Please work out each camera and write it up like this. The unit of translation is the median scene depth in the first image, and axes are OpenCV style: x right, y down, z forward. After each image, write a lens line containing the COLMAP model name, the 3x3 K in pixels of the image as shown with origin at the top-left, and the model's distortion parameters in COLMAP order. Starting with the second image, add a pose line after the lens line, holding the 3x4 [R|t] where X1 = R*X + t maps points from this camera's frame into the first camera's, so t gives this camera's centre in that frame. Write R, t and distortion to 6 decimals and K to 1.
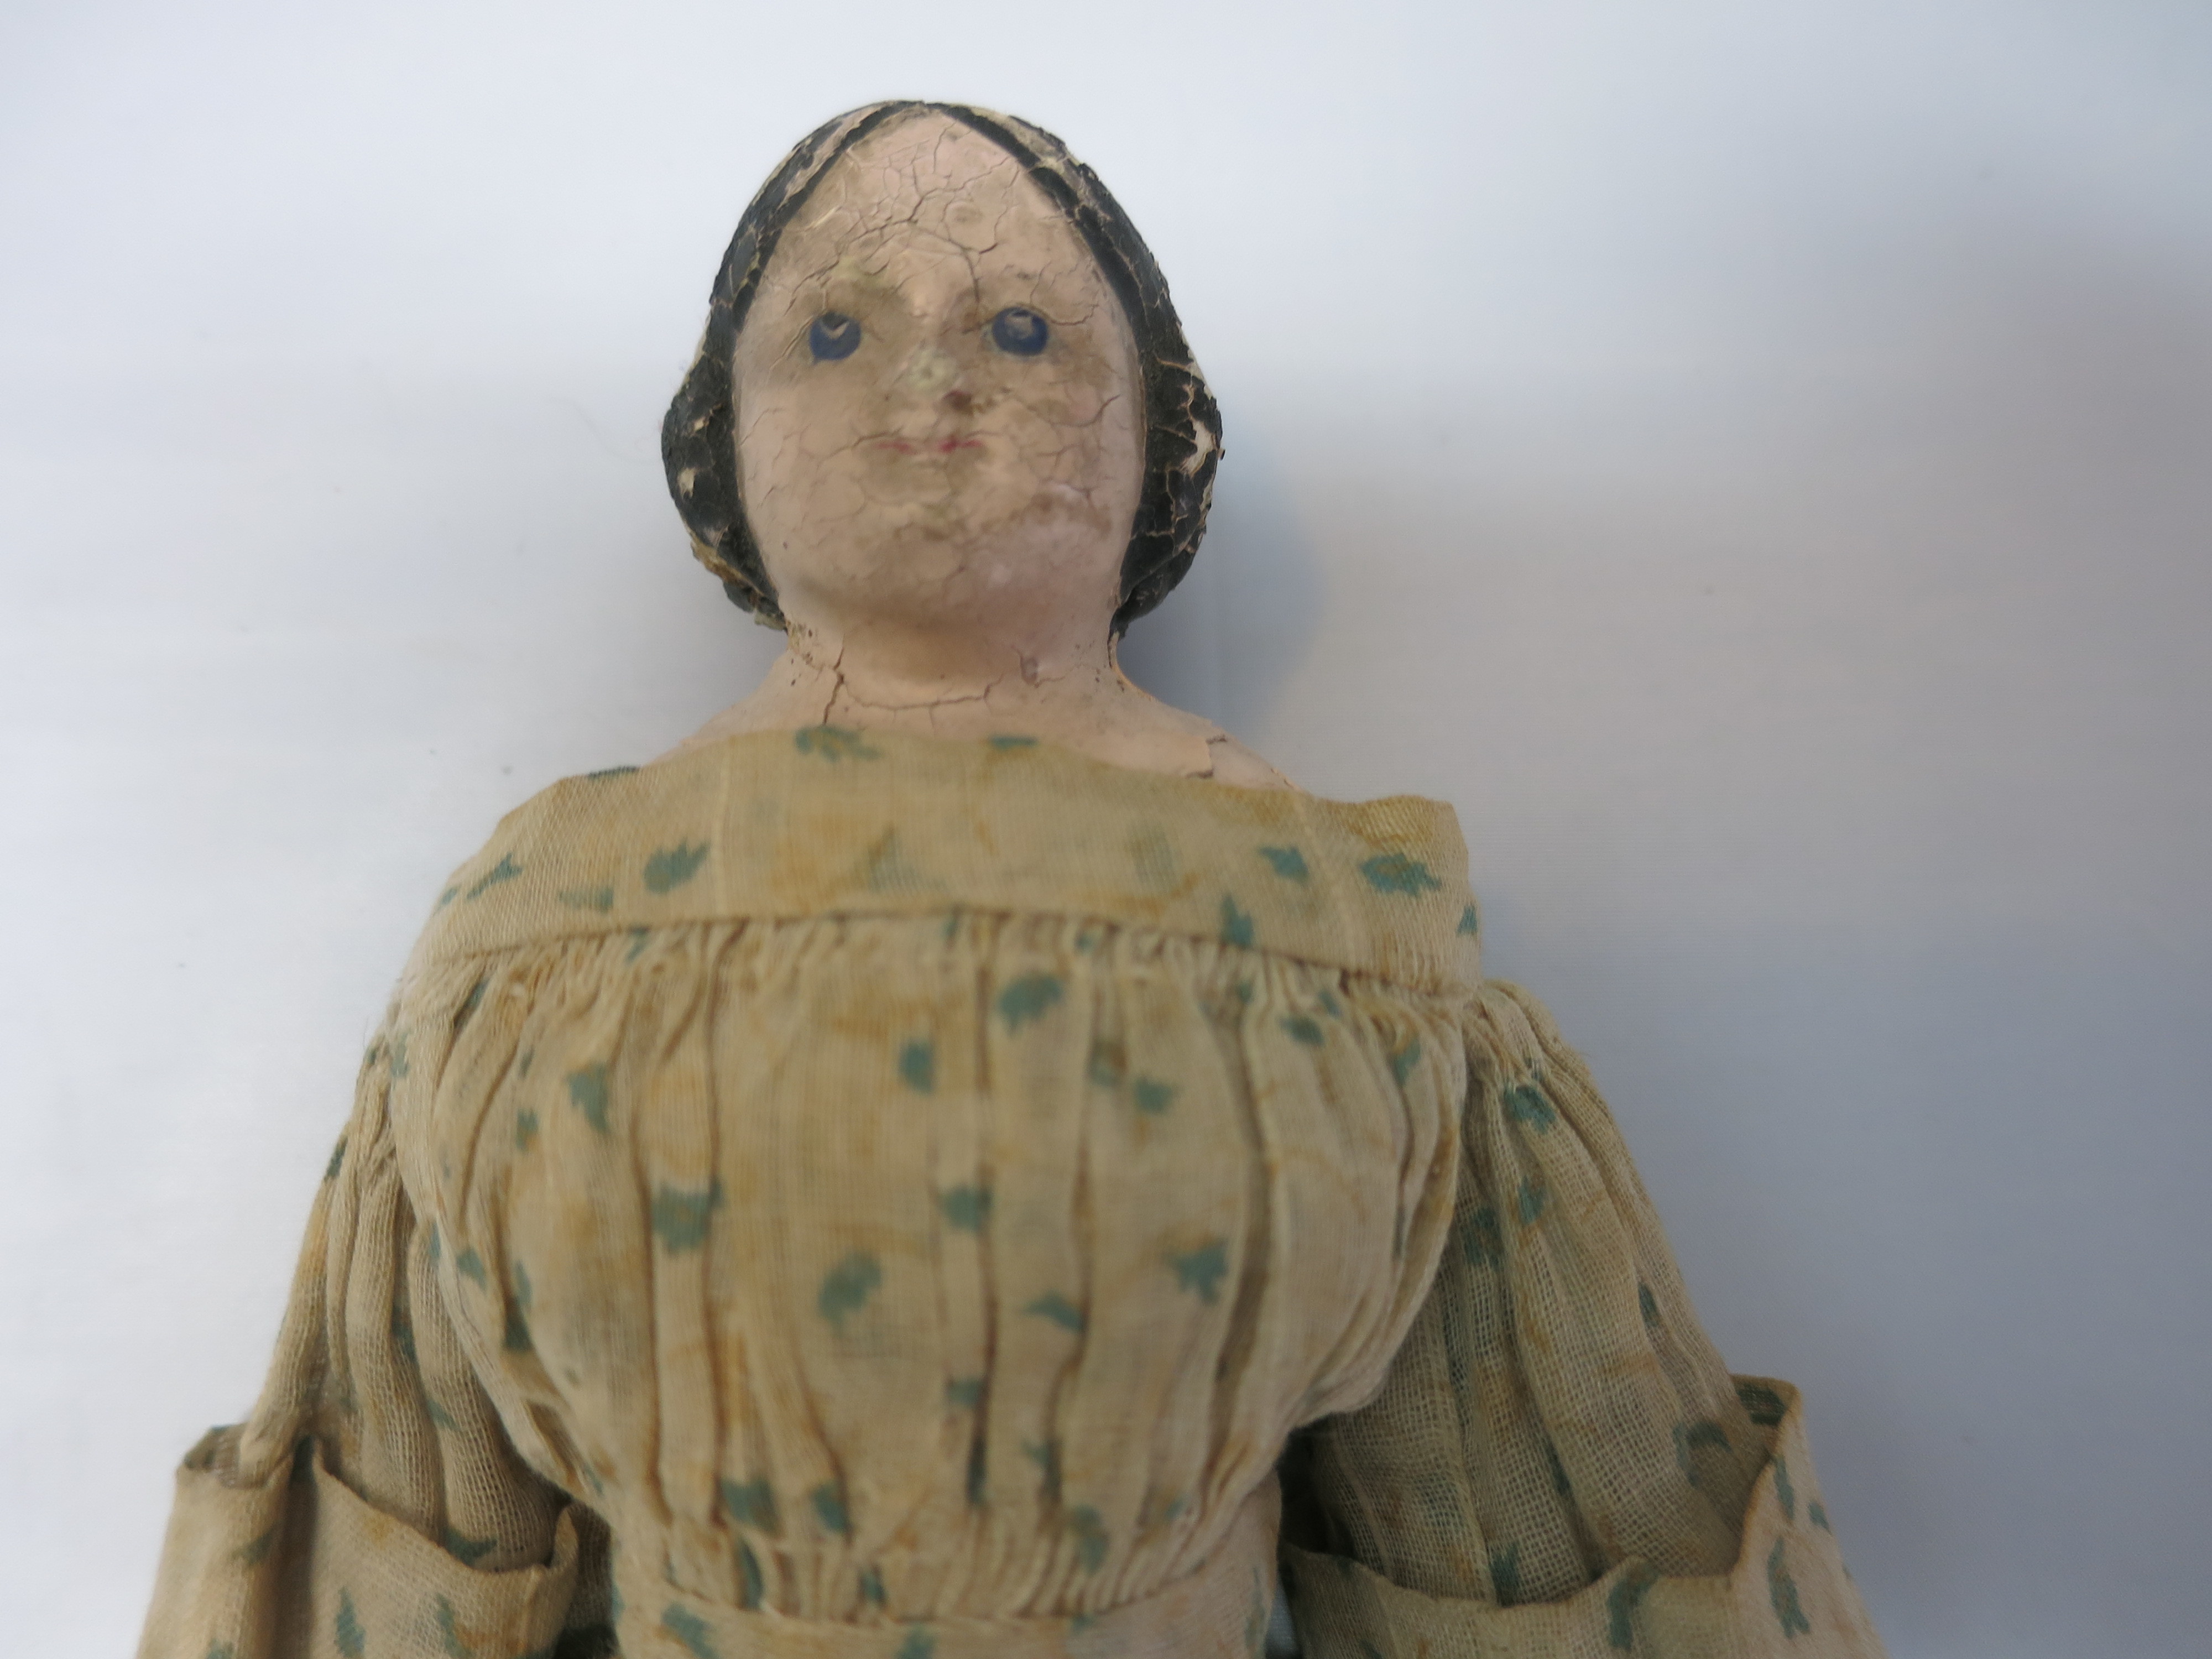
lens RADIAL K [[1544.0, 0, 1059.3], [0, 1544.0, 832.7], [0, 0, 1]] dist [-0.033791, -0.000251]
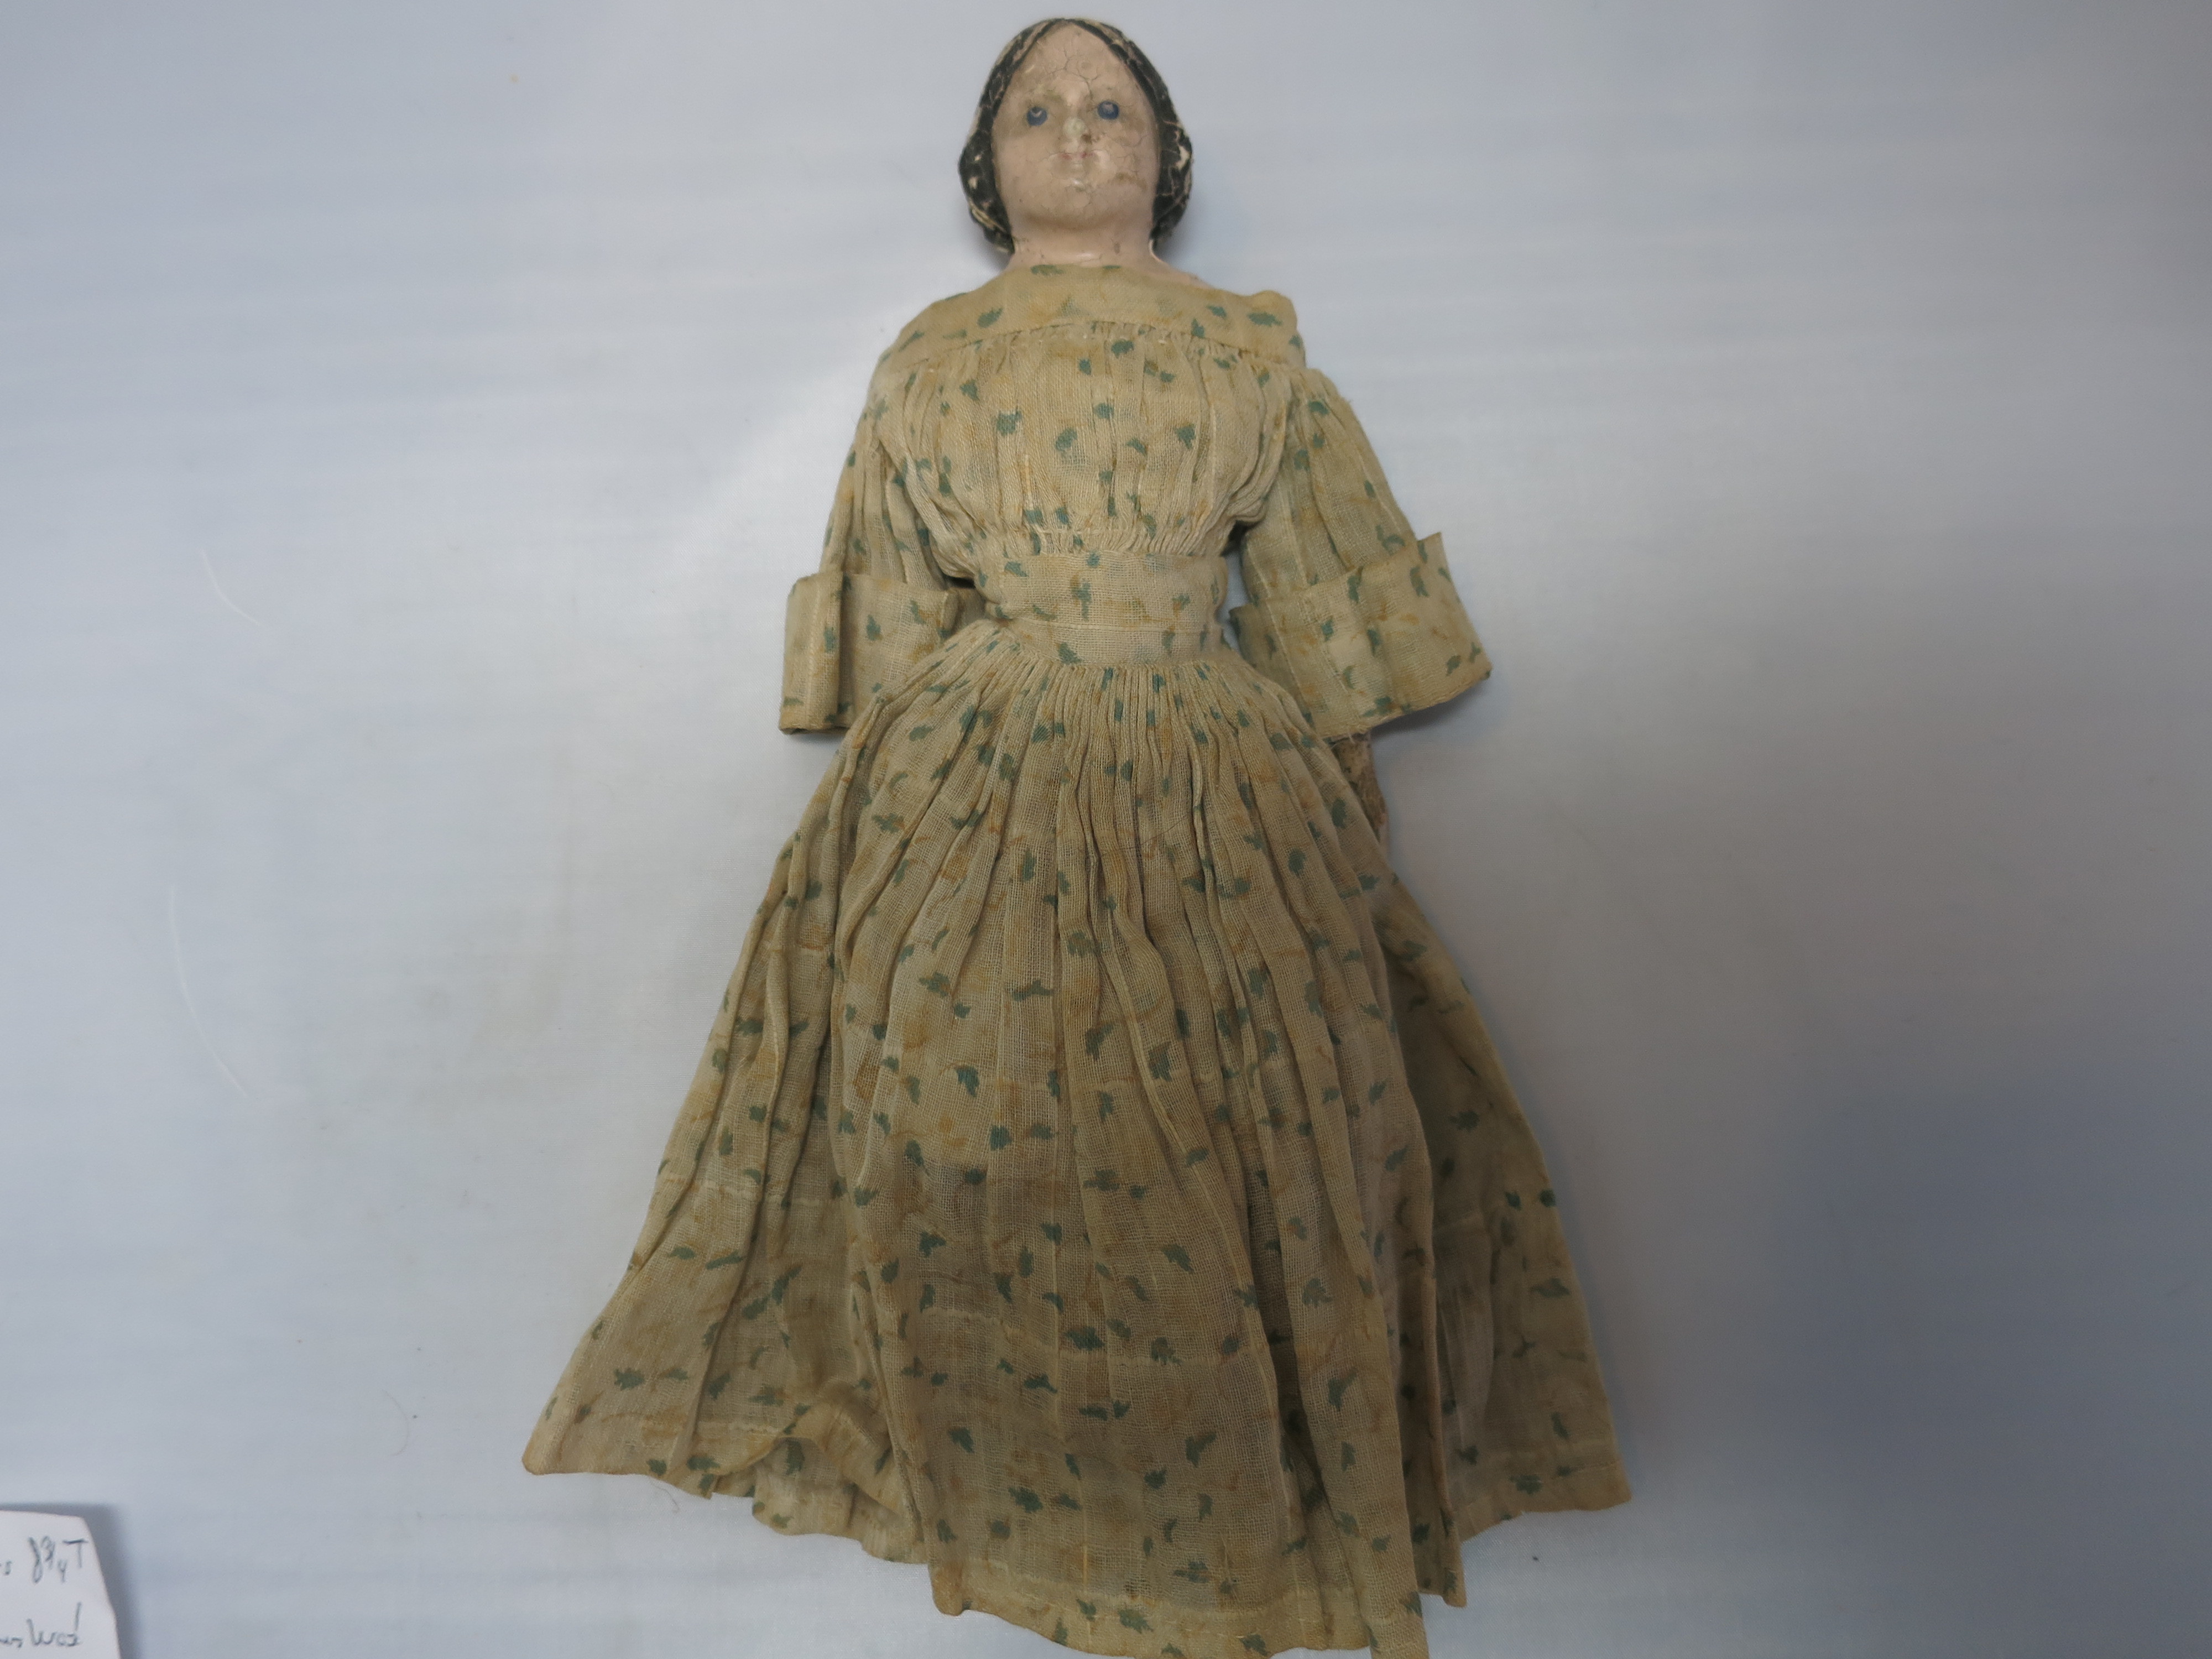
lens RADIAL K [[1691.1, 0, 1106.0], [0, 1691.1, 829.5], [0, 0, 1]] dist [-0.004063, -0.000440]
pose [[0.998771, -0.040779, -0.028156, 0.001620], [0.042365, 0.997404, 0.058233, 0.732567], [0.025709, -0.059355, 0.997906, -1.956701]]
